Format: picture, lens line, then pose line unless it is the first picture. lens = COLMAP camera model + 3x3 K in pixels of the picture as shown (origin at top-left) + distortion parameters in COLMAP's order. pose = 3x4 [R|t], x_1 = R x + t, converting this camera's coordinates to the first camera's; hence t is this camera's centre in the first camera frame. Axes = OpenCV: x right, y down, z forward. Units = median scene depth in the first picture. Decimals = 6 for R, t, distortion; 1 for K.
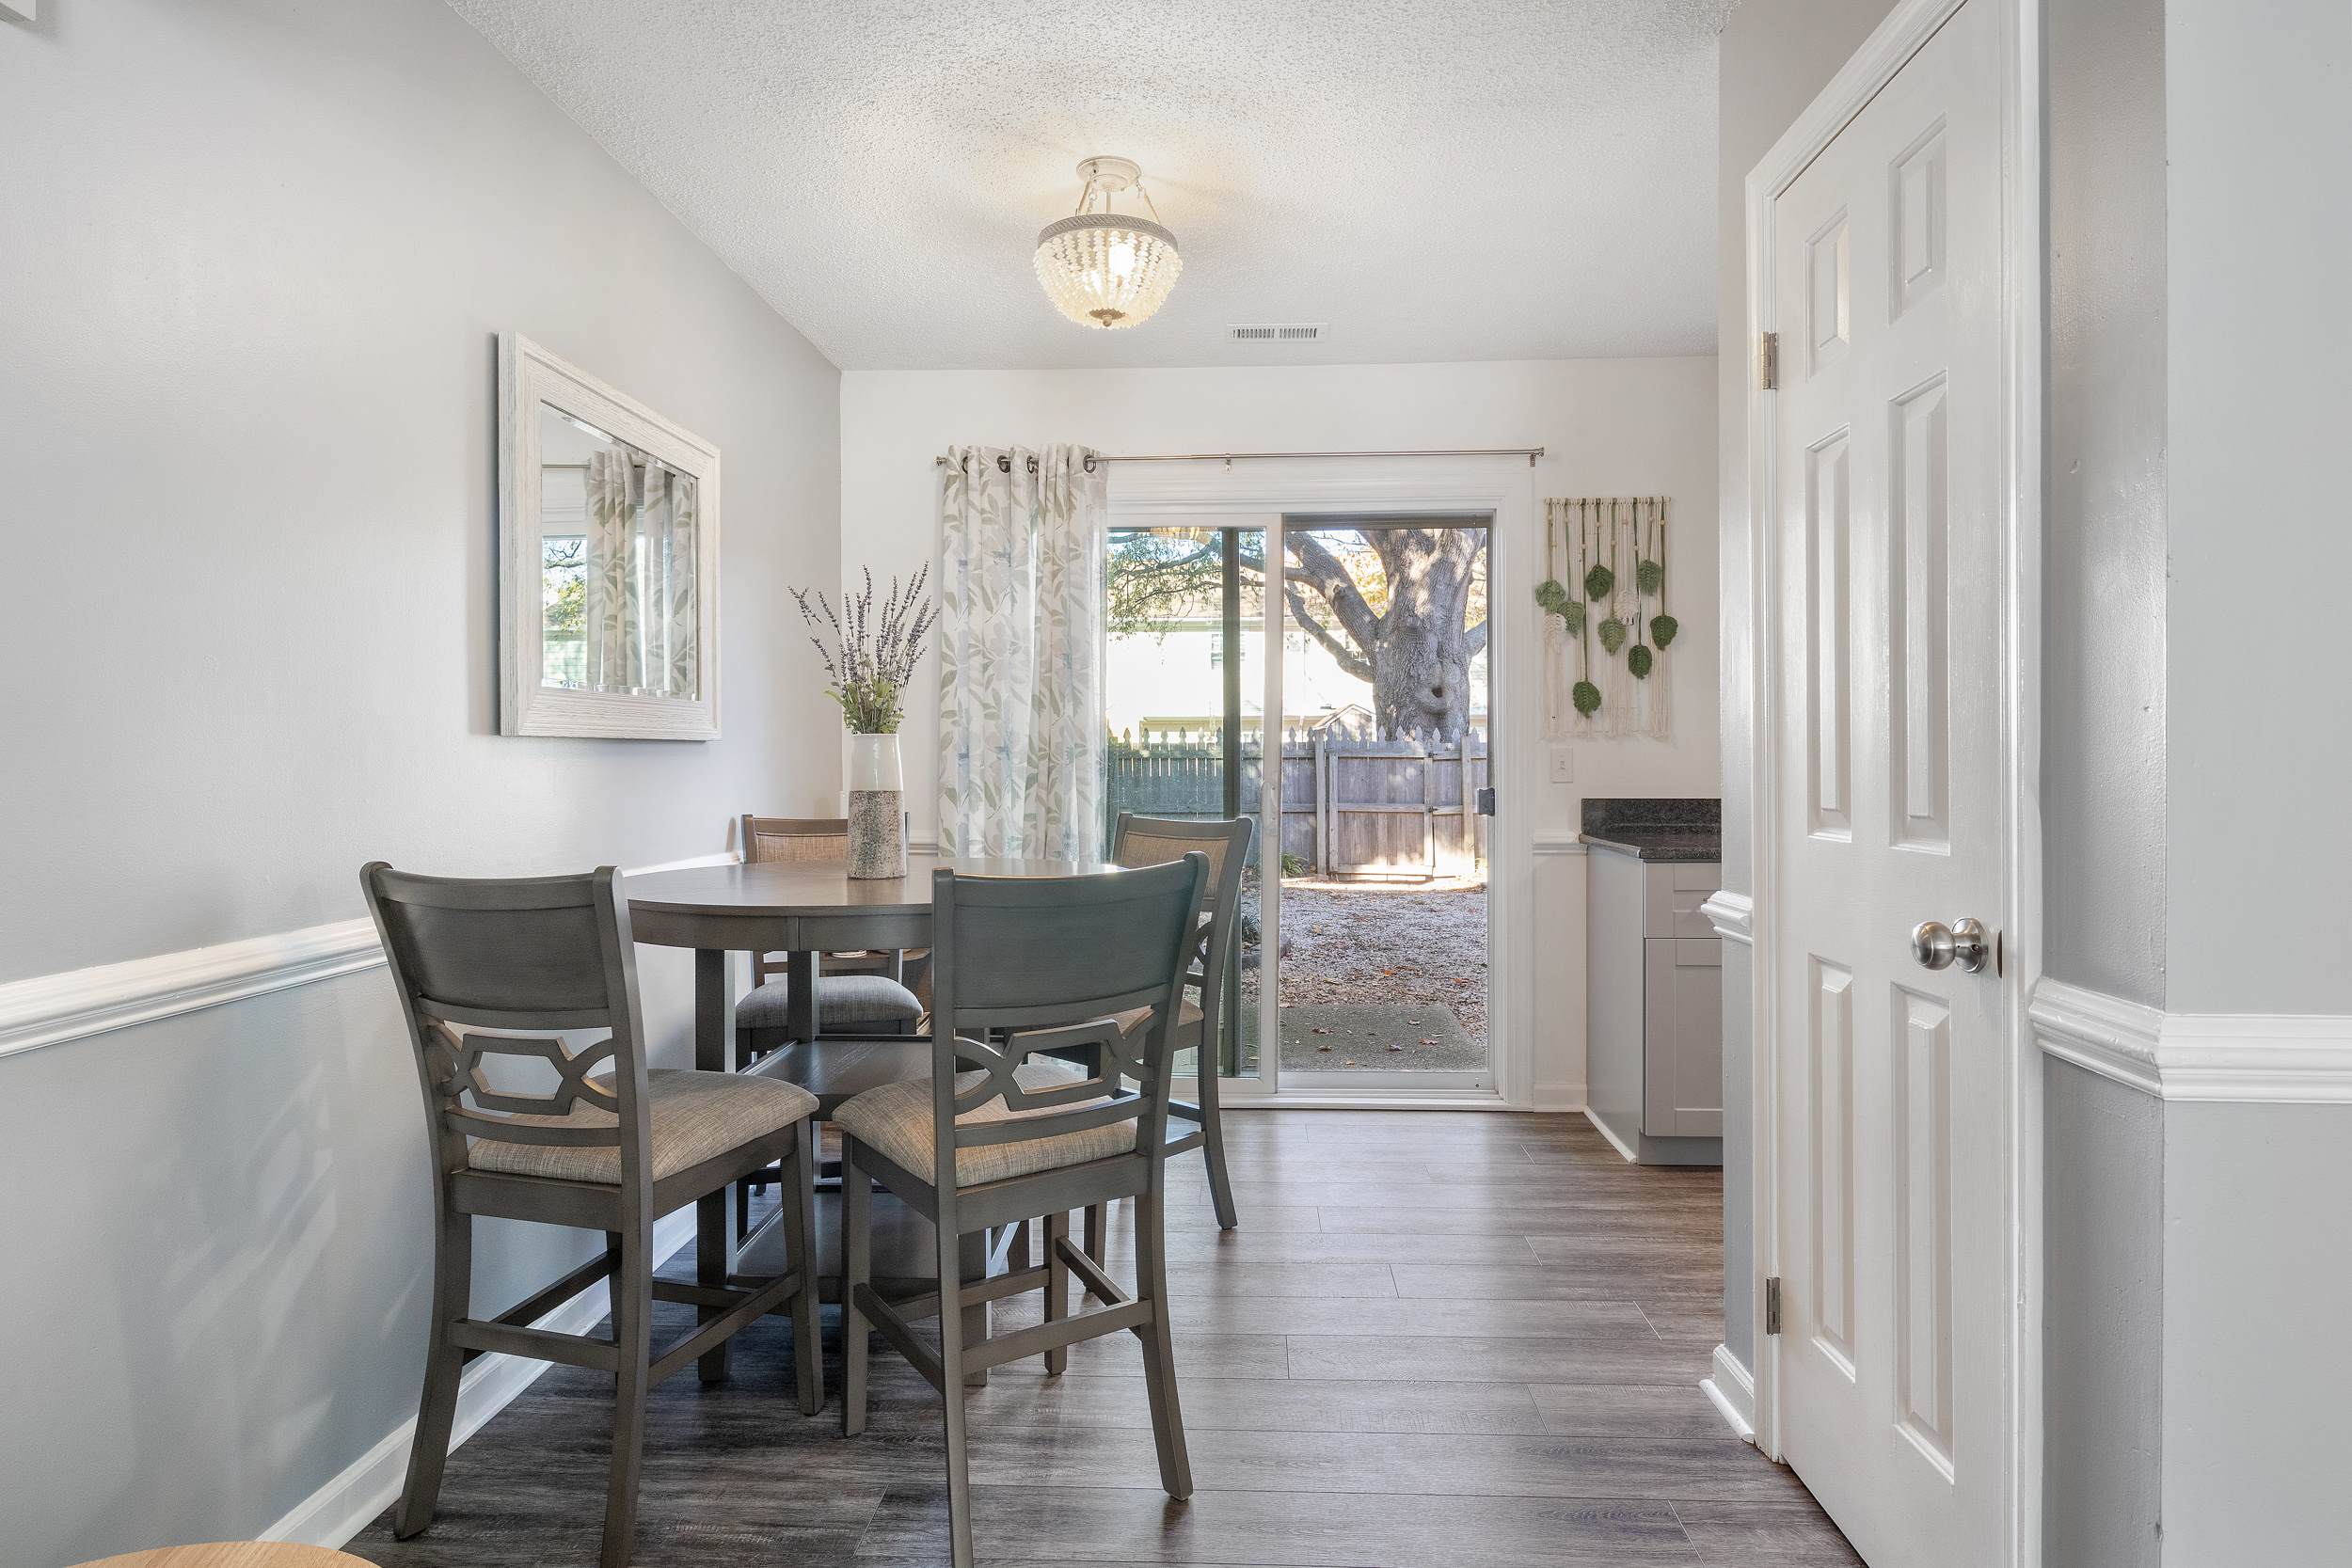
lens RADIAL K [[1262.1, 0, 1180.3], [0, 1262.1, 773.3], [0, 0, 1]] dist [-0.016462, 0.000395]
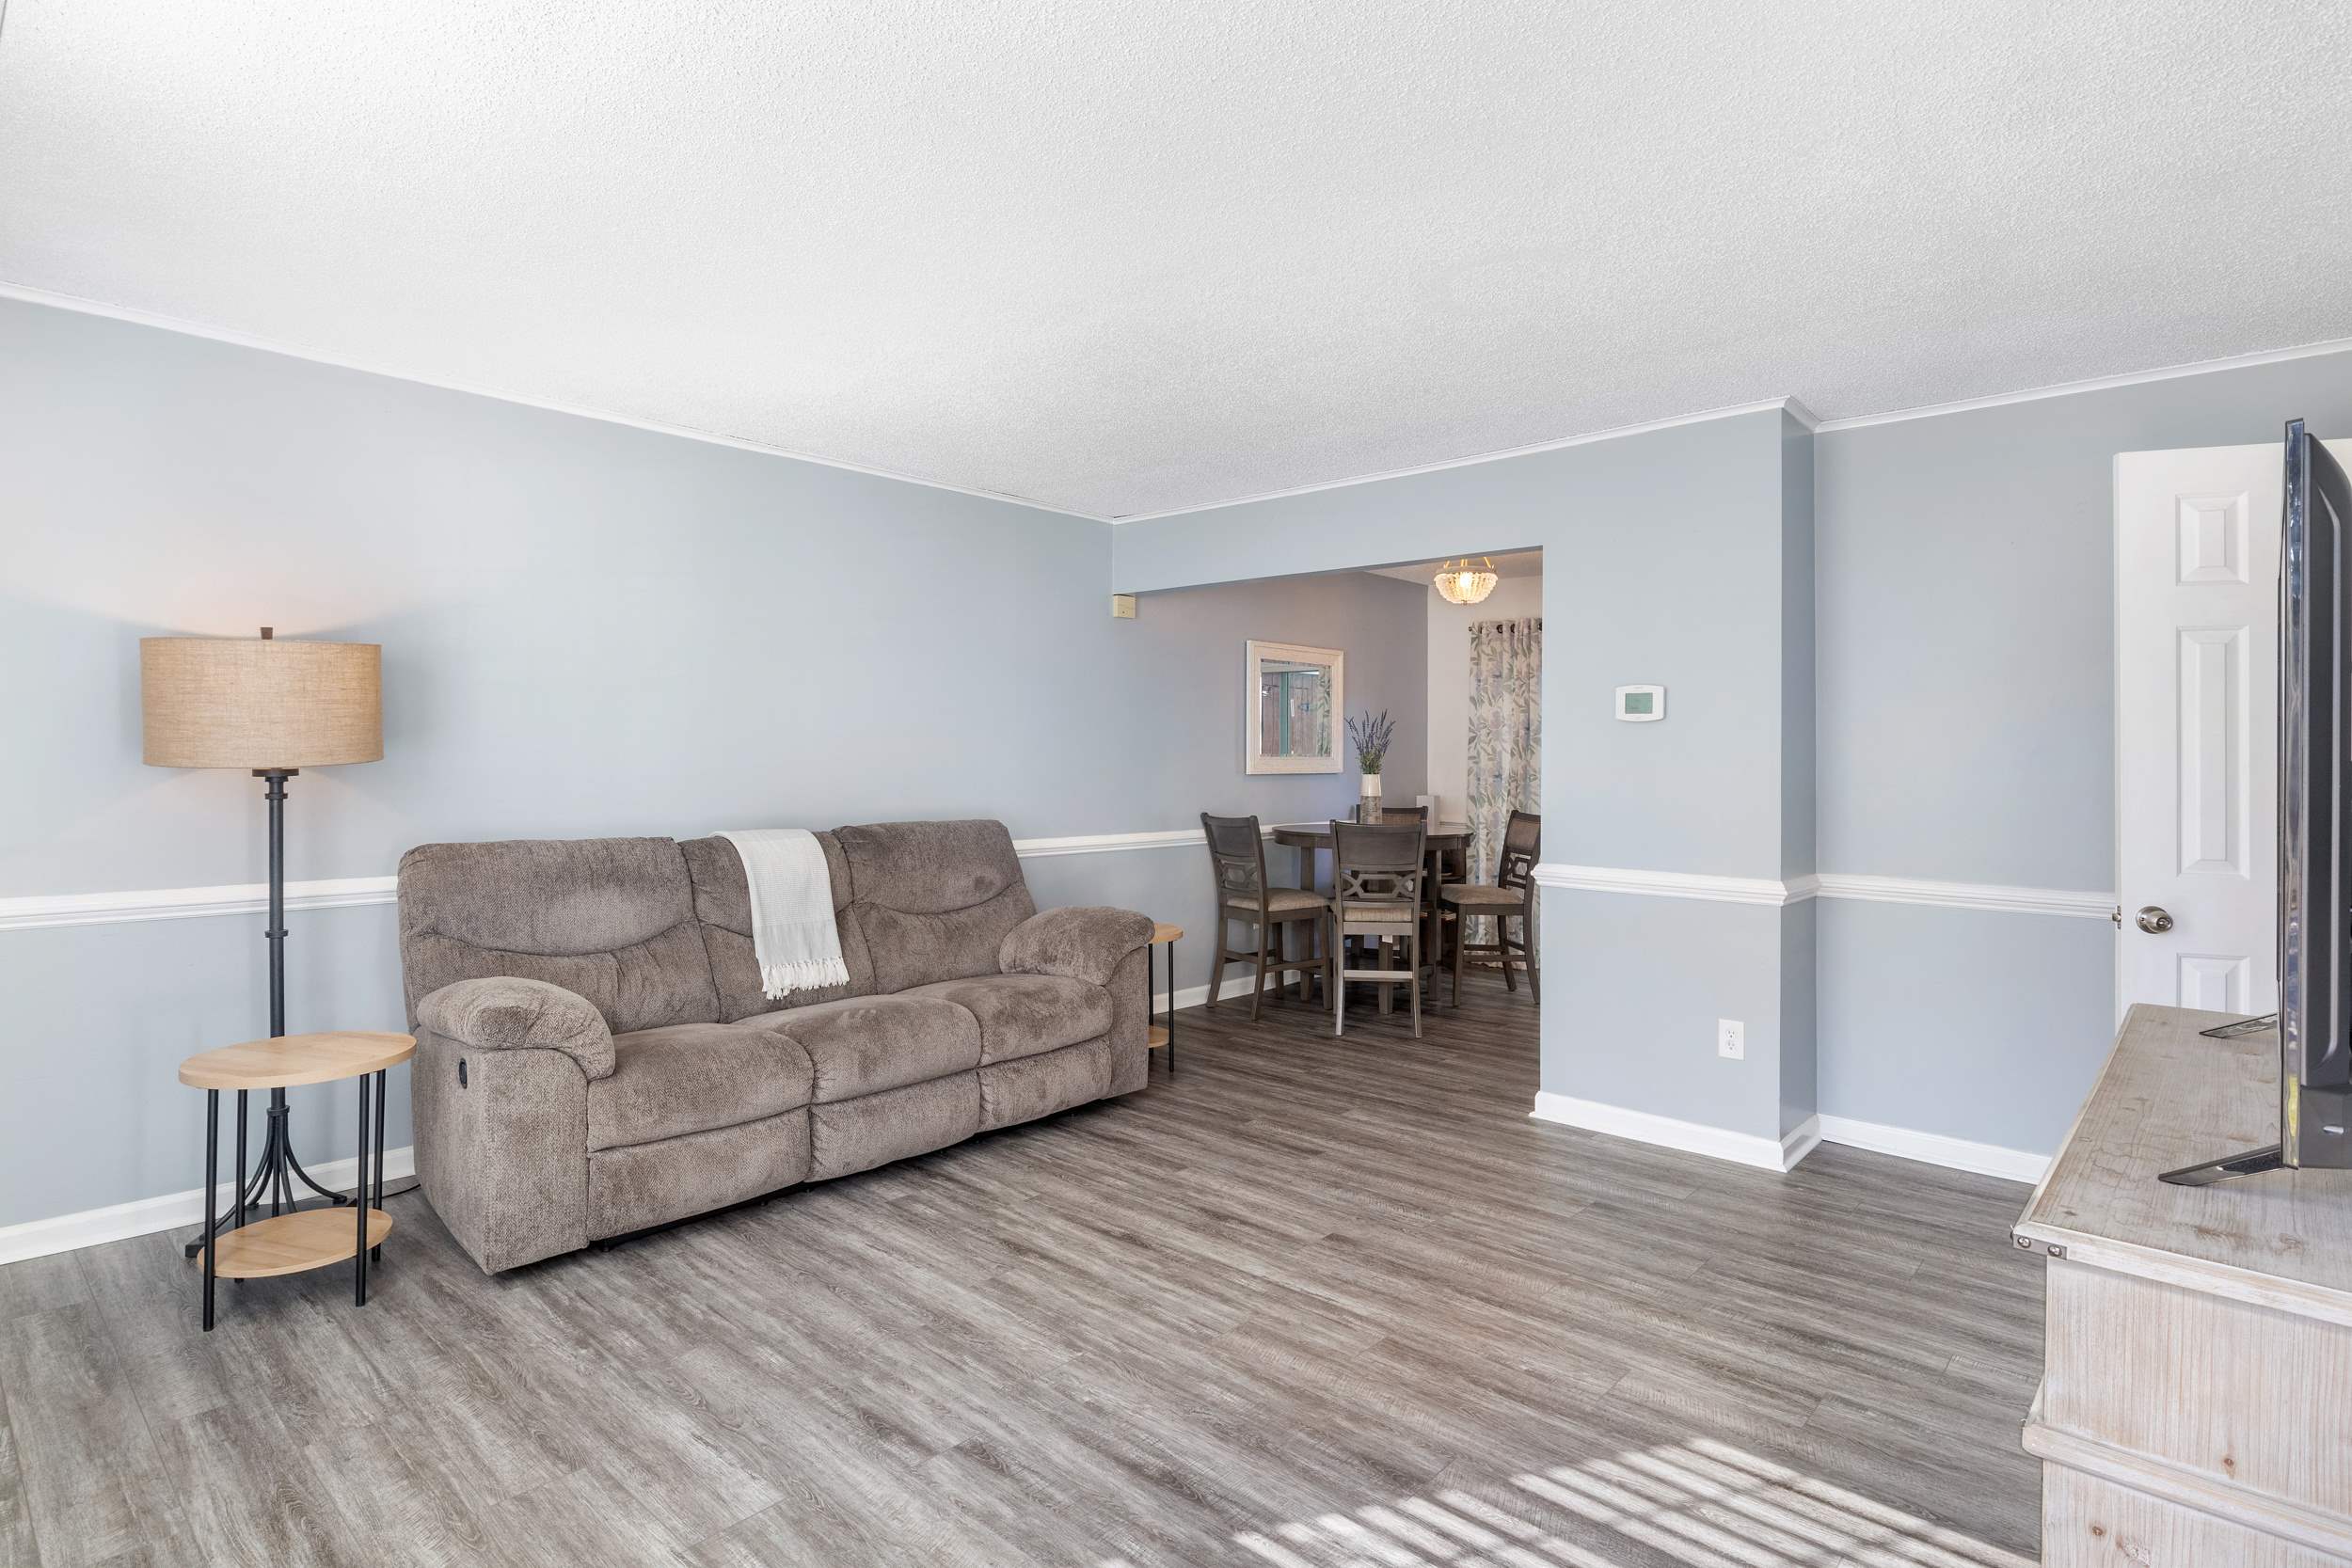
lens RADIAL K [[1191.6, 0, 1107.8], [0, 1191.6, 749.3], [0, 0, 1]] dist [-0.011004, -0.001470]
pose [[0.747678, 0.000910, -0.664061, 0.638442], [-0.015140, 0.999763, -0.015675, -0.022893], [0.663889, 0.021774, 0.747514, -0.780334]]
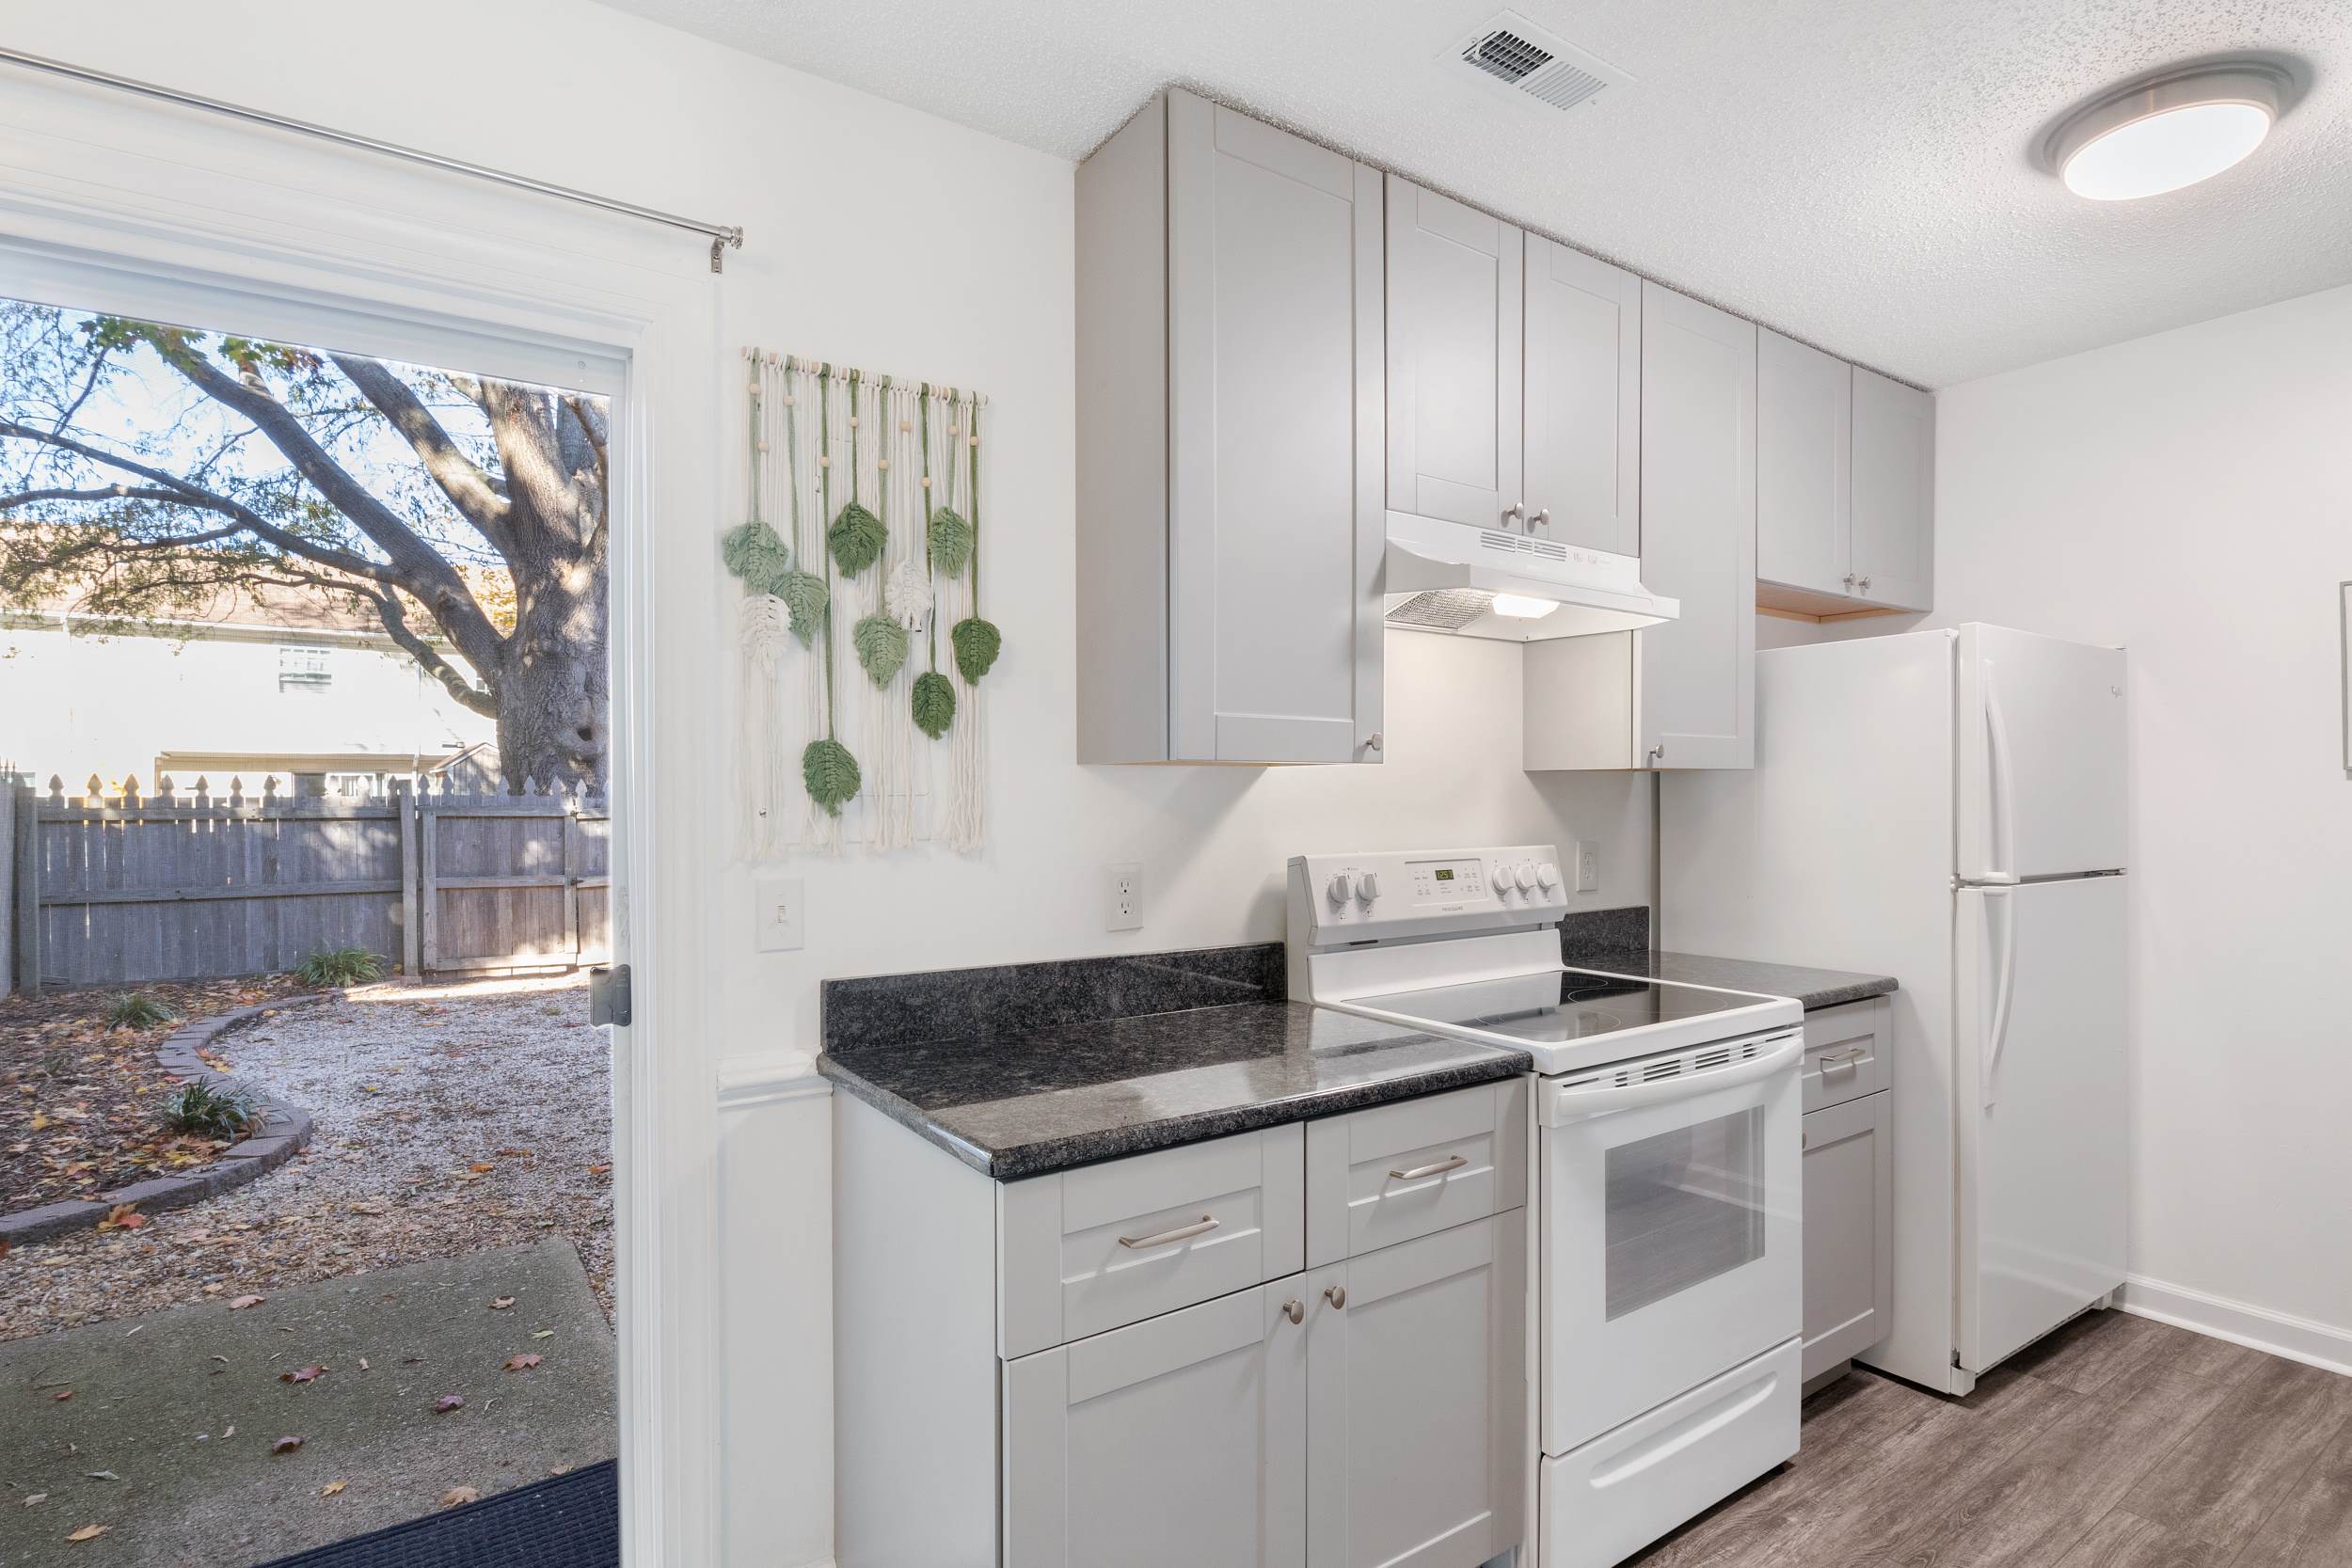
lens RADIAL K [[1191.6, 0, 1193.5], [0, 1191.6, 795.0], [0, 0, 1]] dist [-0.011004, -0.001470]
pose [[0.788202, 0.002475, 0.615411, 0.148992], [0.006949, 0.999892, -0.012921, -0.044589], [-0.615377, 0.014461, 0.788100, 0.547943]]
